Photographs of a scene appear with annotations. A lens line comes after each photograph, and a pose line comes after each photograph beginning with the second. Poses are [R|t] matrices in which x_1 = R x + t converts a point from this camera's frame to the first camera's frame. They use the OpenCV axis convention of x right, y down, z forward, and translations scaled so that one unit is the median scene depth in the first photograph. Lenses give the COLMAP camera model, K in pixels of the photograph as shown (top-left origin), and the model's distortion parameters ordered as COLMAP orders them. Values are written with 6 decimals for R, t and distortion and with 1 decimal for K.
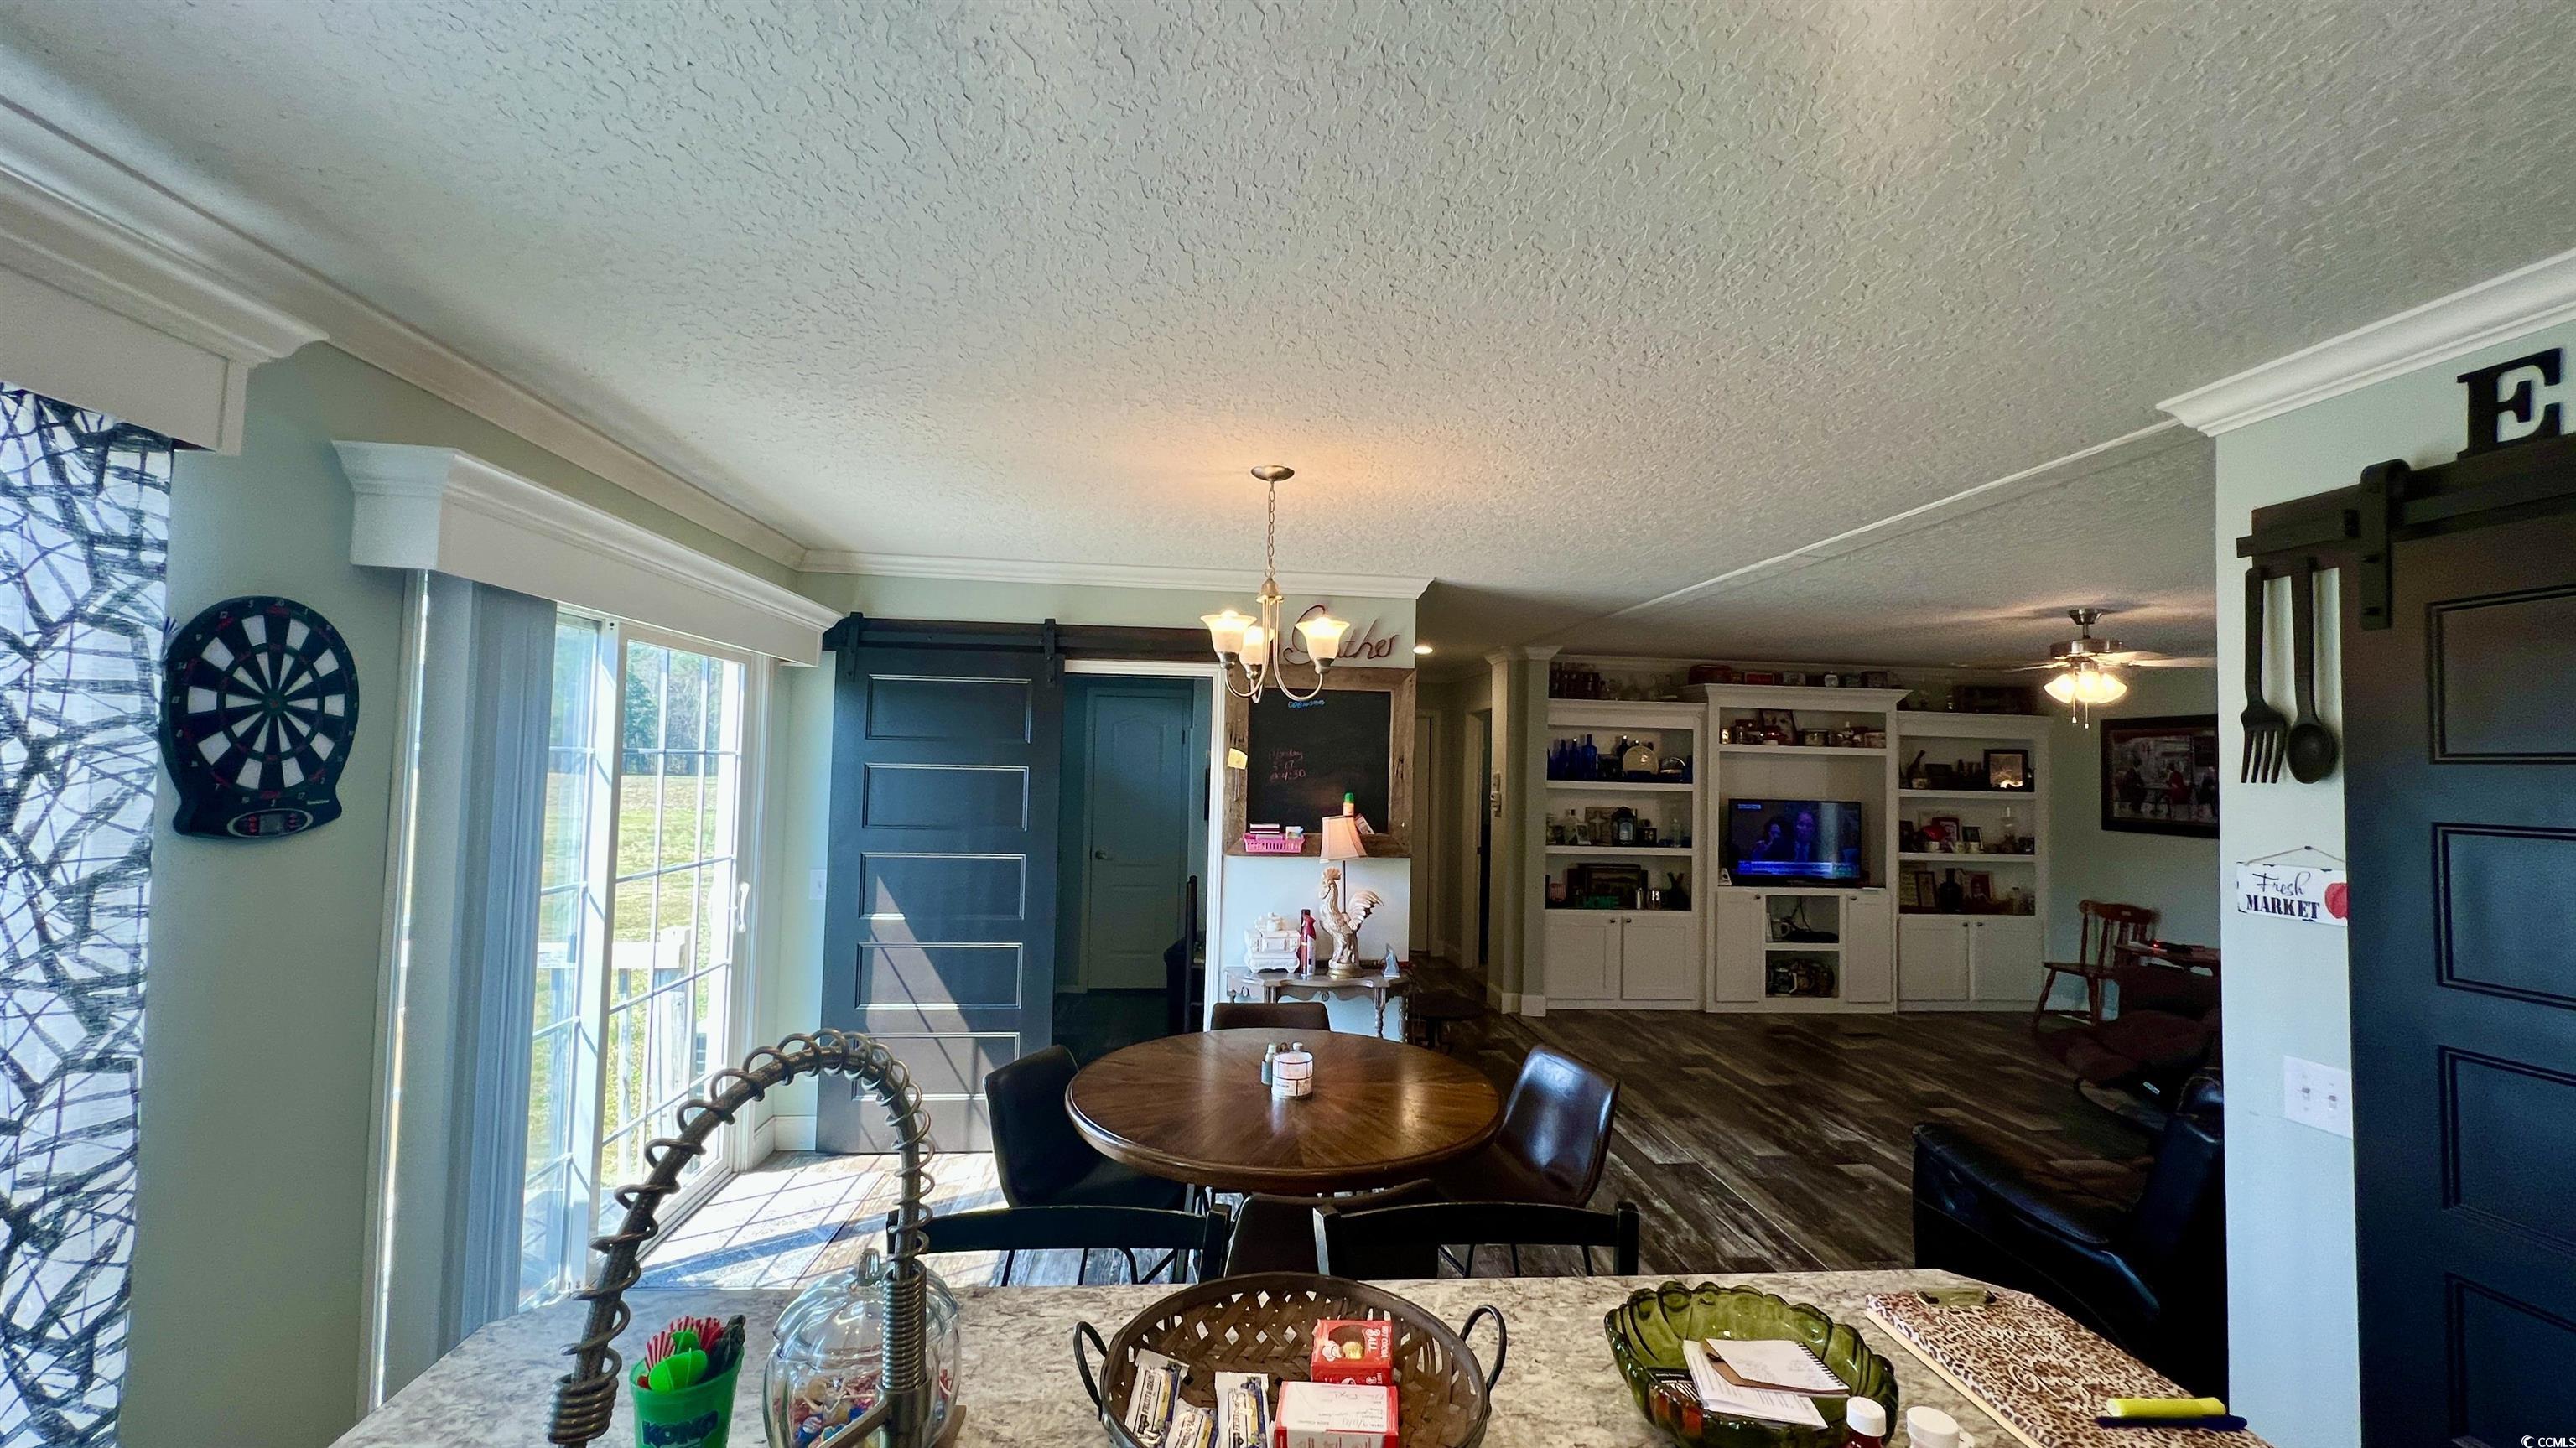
lens RADIAL K [[1029.8, 0, 1295.4], [0, 1029.8, 723.0], [0, 0, 1]] dist [-0.001268, -0.000537]
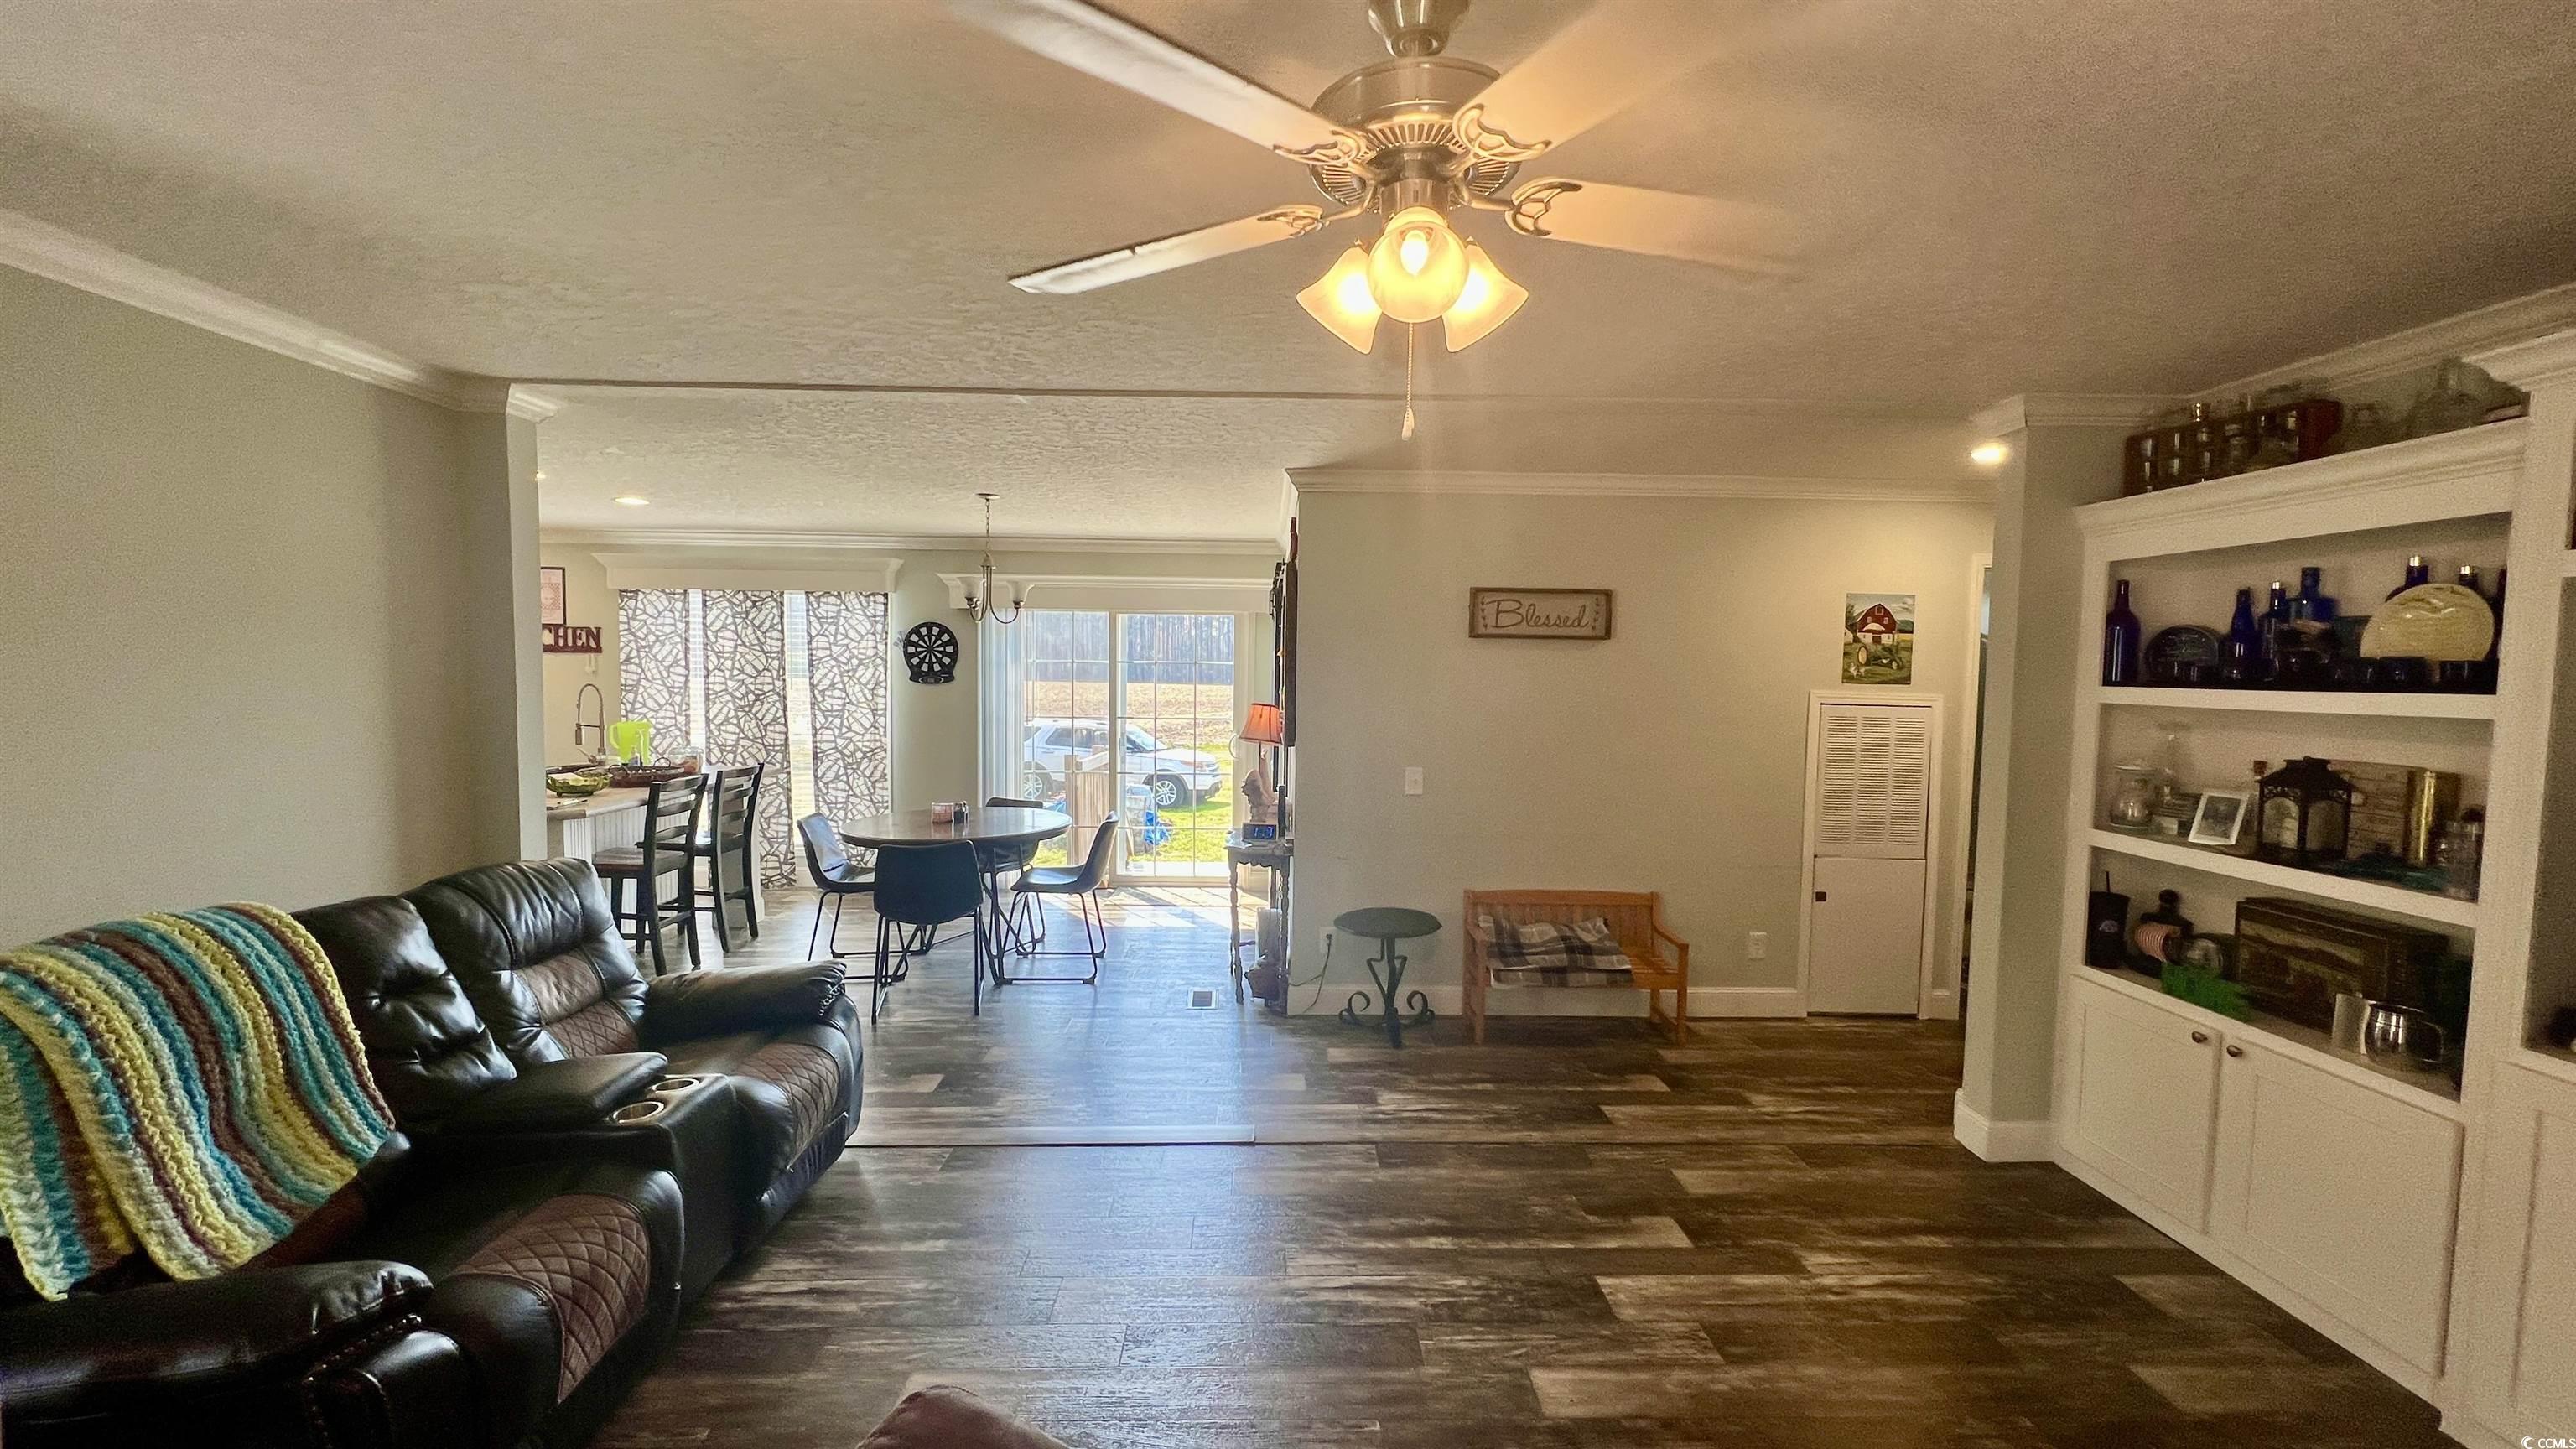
lens RADIAL K [[1029.8, 0, 1294.3], [0, 1029.8, 726.0], [0, 0, 1]] dist [-0.001268, -0.000537]
pose [[-0.067950, 0.030357, -0.997227, 0.745410], [0.026709, 0.999234, 0.028598, 0.052225], [0.997331, -0.024692, -0.068709, 0.701157]]
